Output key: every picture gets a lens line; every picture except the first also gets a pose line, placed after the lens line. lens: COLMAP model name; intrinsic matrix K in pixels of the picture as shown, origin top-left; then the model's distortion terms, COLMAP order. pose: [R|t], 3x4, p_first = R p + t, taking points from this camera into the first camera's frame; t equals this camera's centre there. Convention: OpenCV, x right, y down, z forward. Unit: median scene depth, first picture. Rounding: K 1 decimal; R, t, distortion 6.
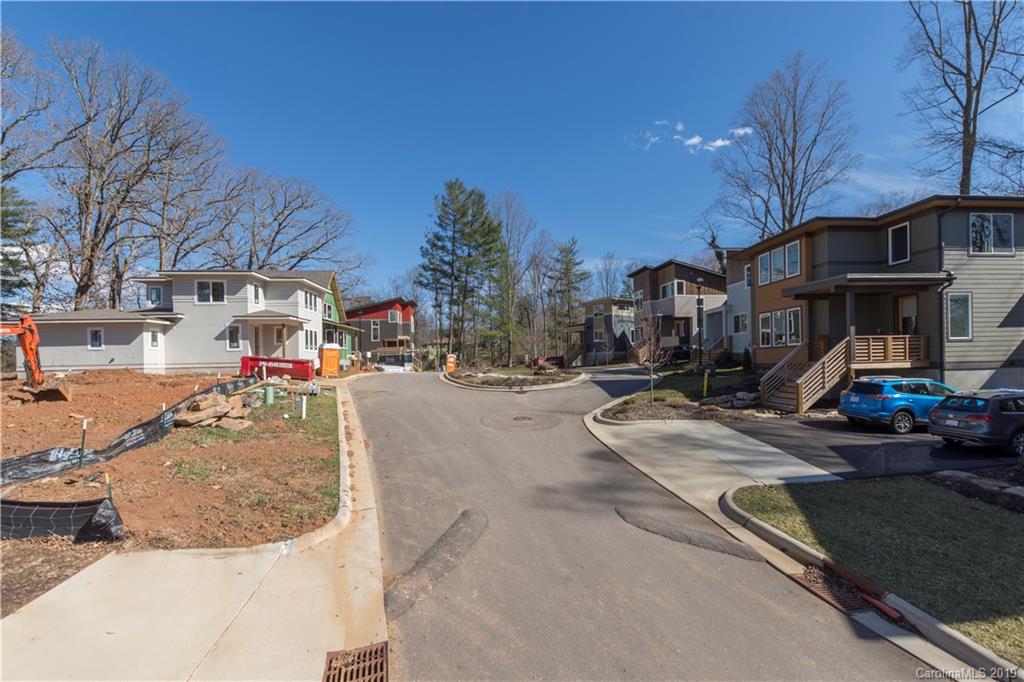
lens RADIAL K [[451.5, 0, 510.5], [0, 451.5, 347.0], [0, 0, 1]] dist [0.000054, -0.000475]
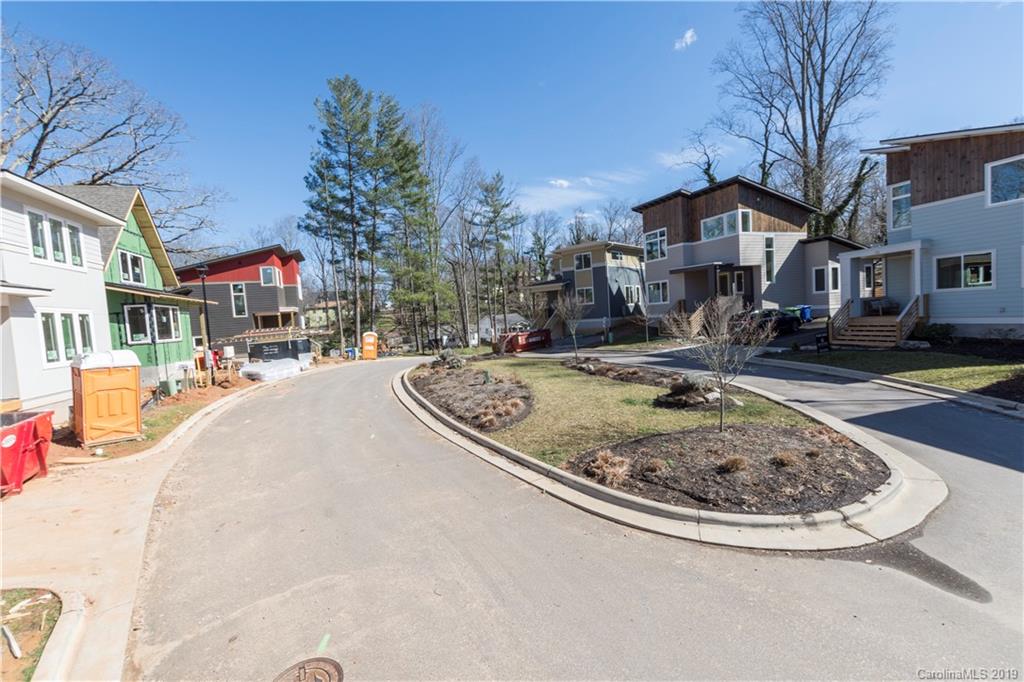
lens RADIAL K [[451.5, 0, 510.5], [0, 451.5, 347.0], [0, 0, 1]] dist [0.000054, -0.000475]
pose [[0.969312, -0.061064, 0.238129, -0.086054], [0.038684, 0.994478, 0.097553, -0.017551], [-0.242771, -0.085348, 0.966322, 0.292693]]
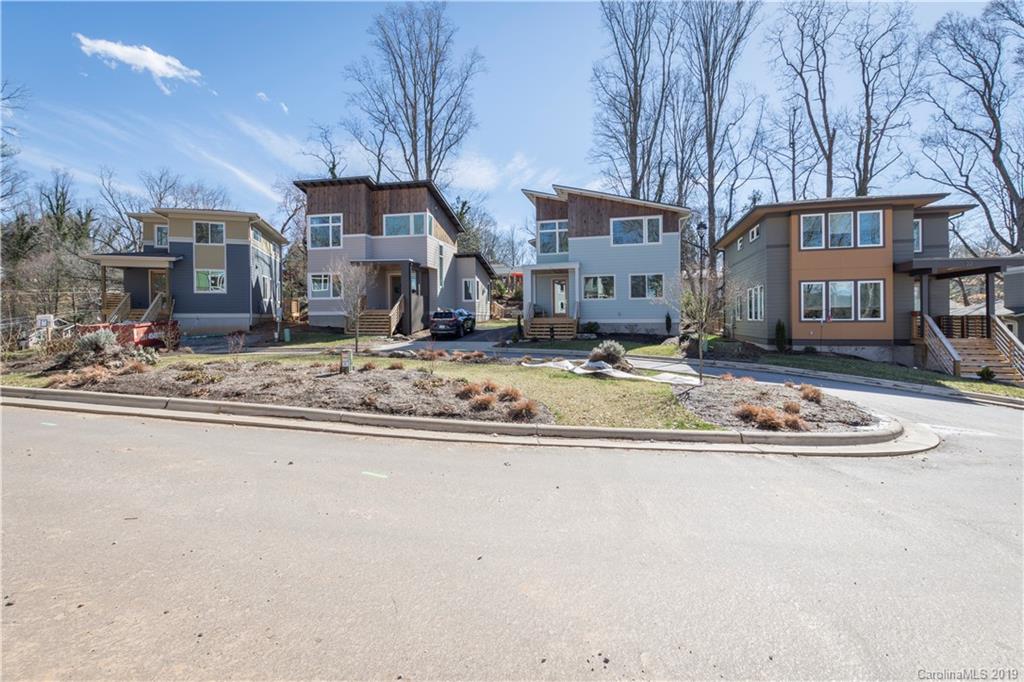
lens RADIAL K [[462.5, 0, 543.5], [0, 462.5, 319.5], [0, 0, 1]] dist [0.002278, 0.000106]
pose [[0.327697, 0.010268, 0.944727, -0.155825], [-0.030199, 0.999544, -0.000389, 0.004697], [-0.944300, -0.028402, 0.327858, 0.408485]]
